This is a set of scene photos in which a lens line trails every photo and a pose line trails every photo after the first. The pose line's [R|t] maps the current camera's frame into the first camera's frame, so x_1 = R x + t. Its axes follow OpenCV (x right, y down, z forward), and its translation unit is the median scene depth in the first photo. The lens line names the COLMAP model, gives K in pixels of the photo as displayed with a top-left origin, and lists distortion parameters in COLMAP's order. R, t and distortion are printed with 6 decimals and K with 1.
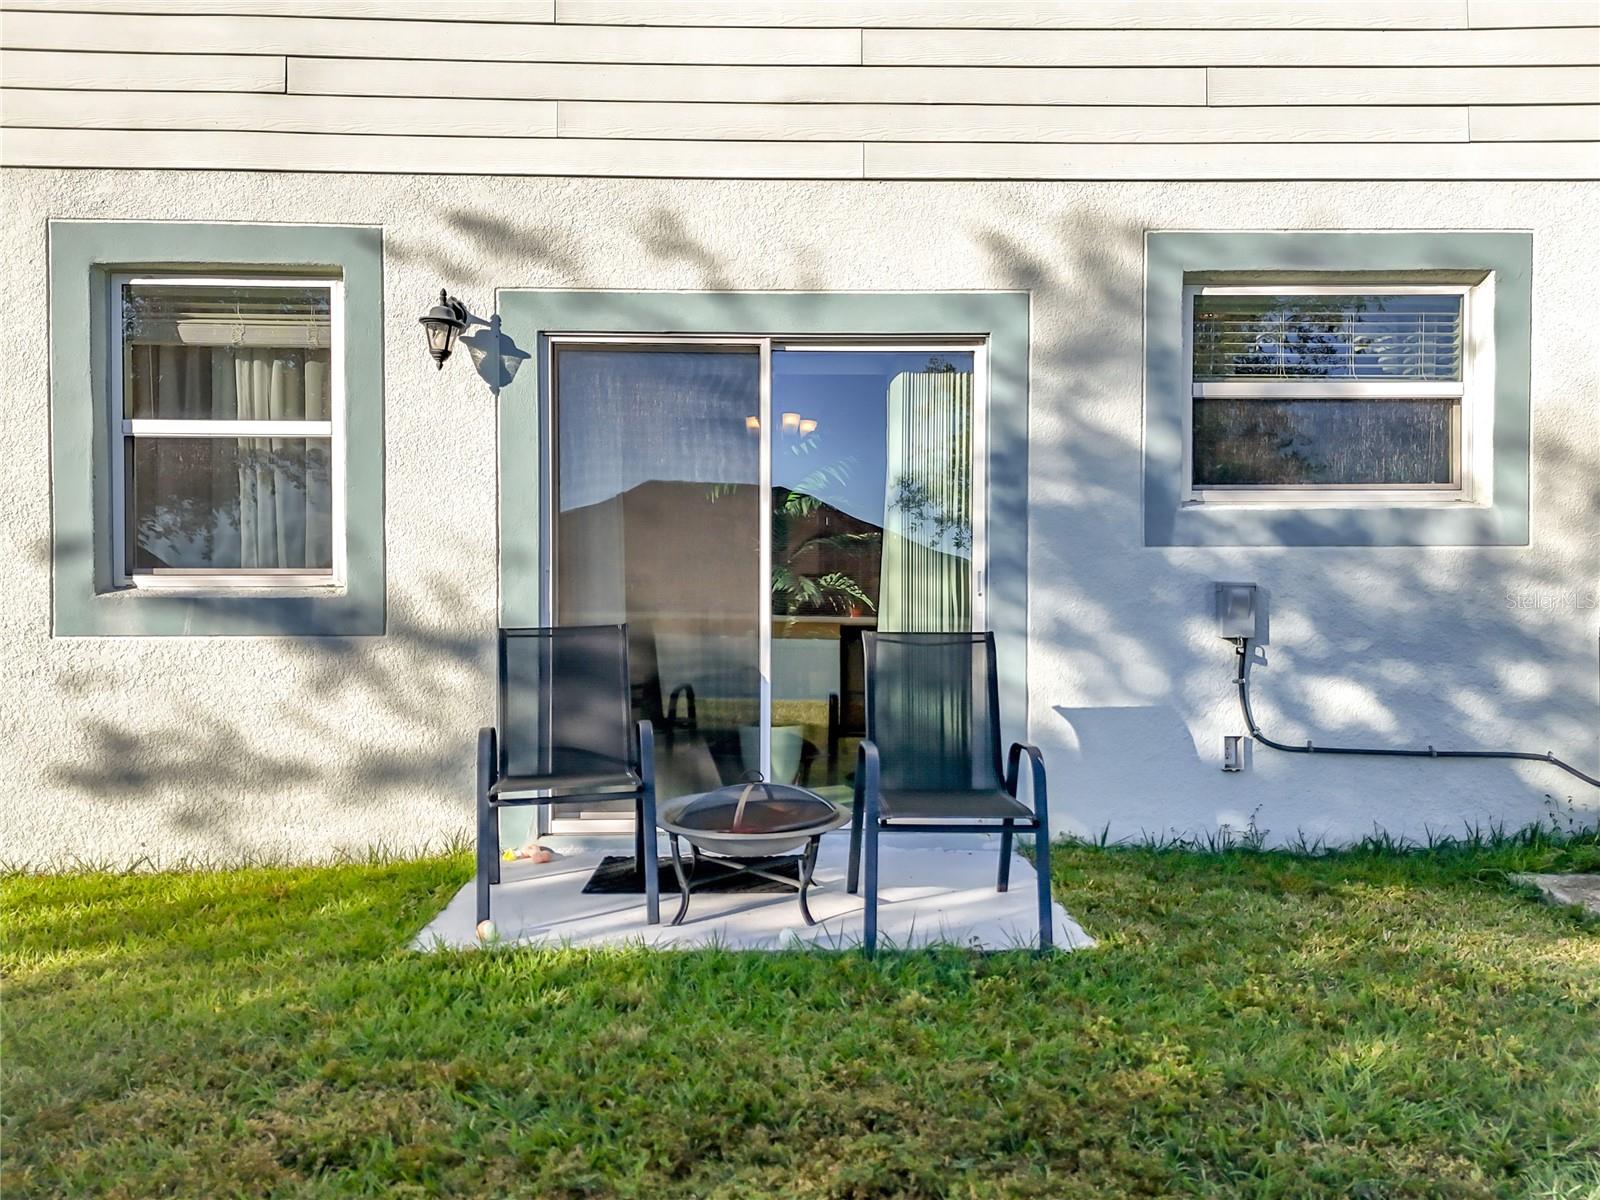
lens RADIAL K [[1128.6, 0, 800.0], [0, 1128.6, 600.0], [0, 0, 1]] dist [0.067056, -0.005033]
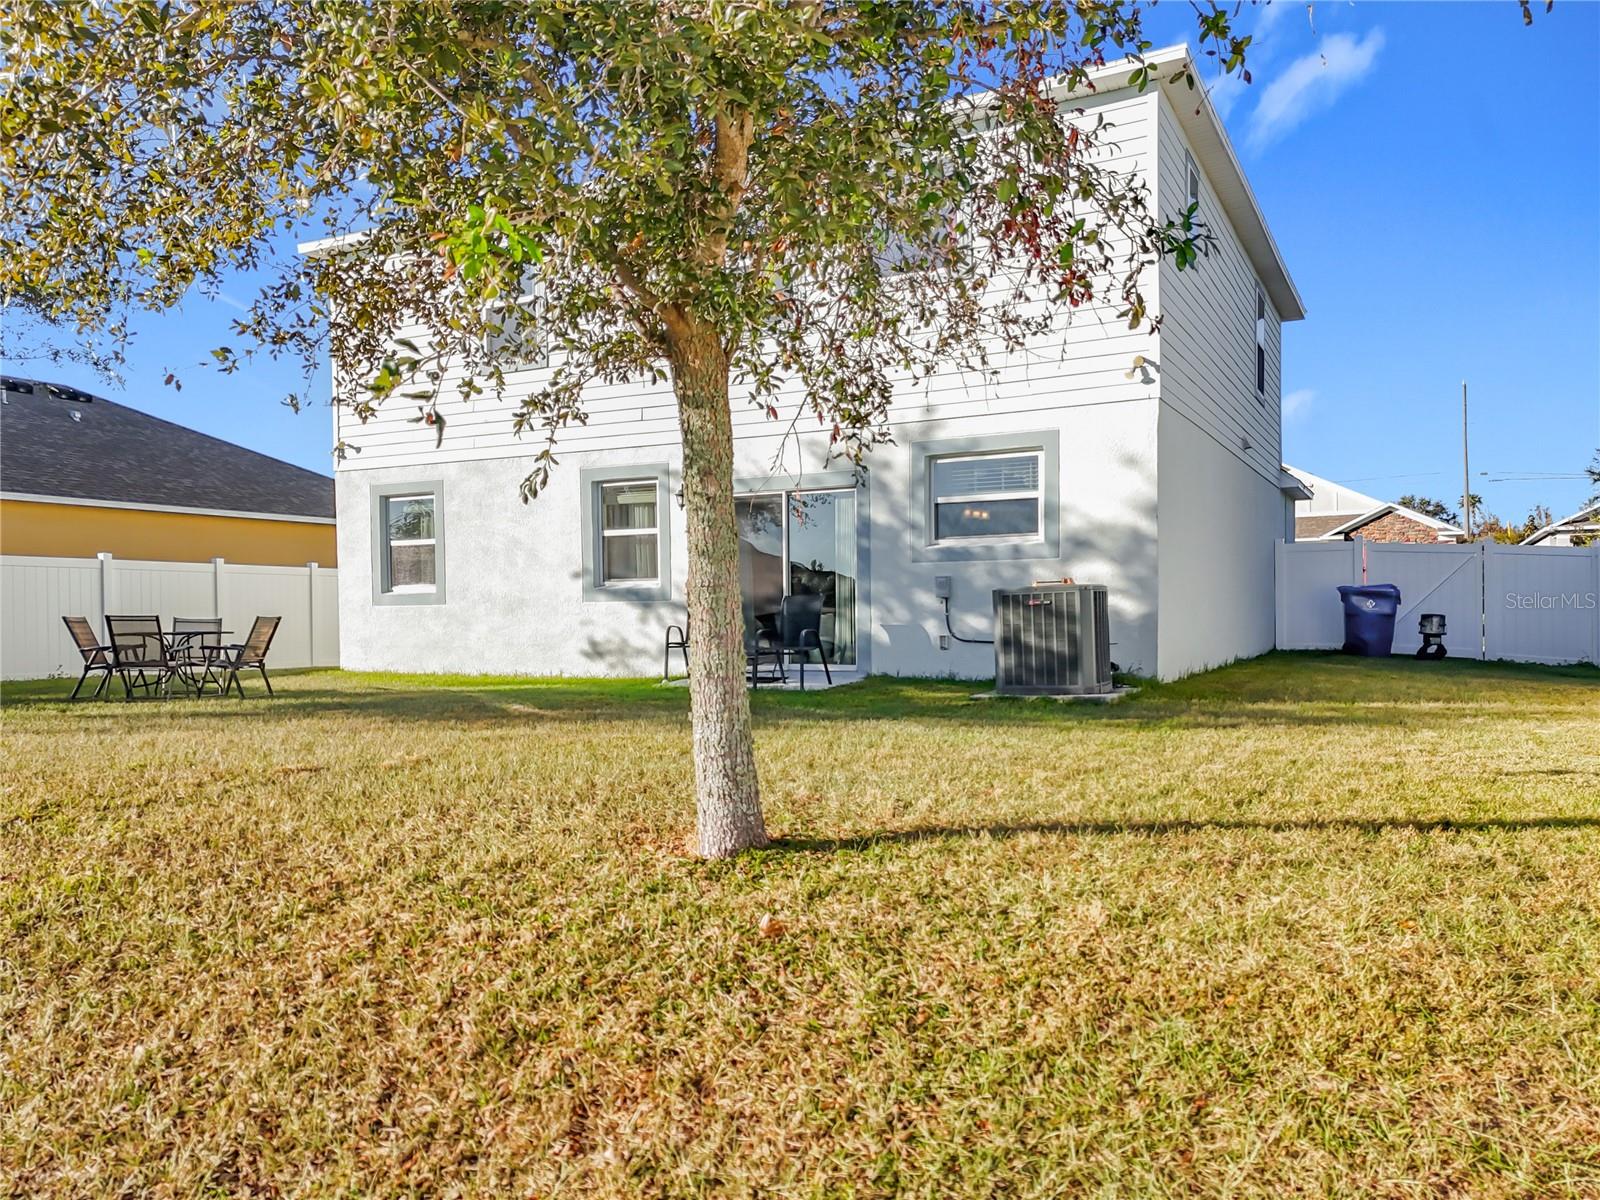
lens RADIAL K [[1128.6, 0, 800.0], [0, 1128.6, 600.0], [0, 0, 1]] dist [0.067056, -0.005033]
pose [[0.892420, -0.024194, -0.450556, 1.228895], [0.010216, 0.999389, -0.033429, 0.121520], [0.451090, 0.025230, 0.892122, -1.403872]]
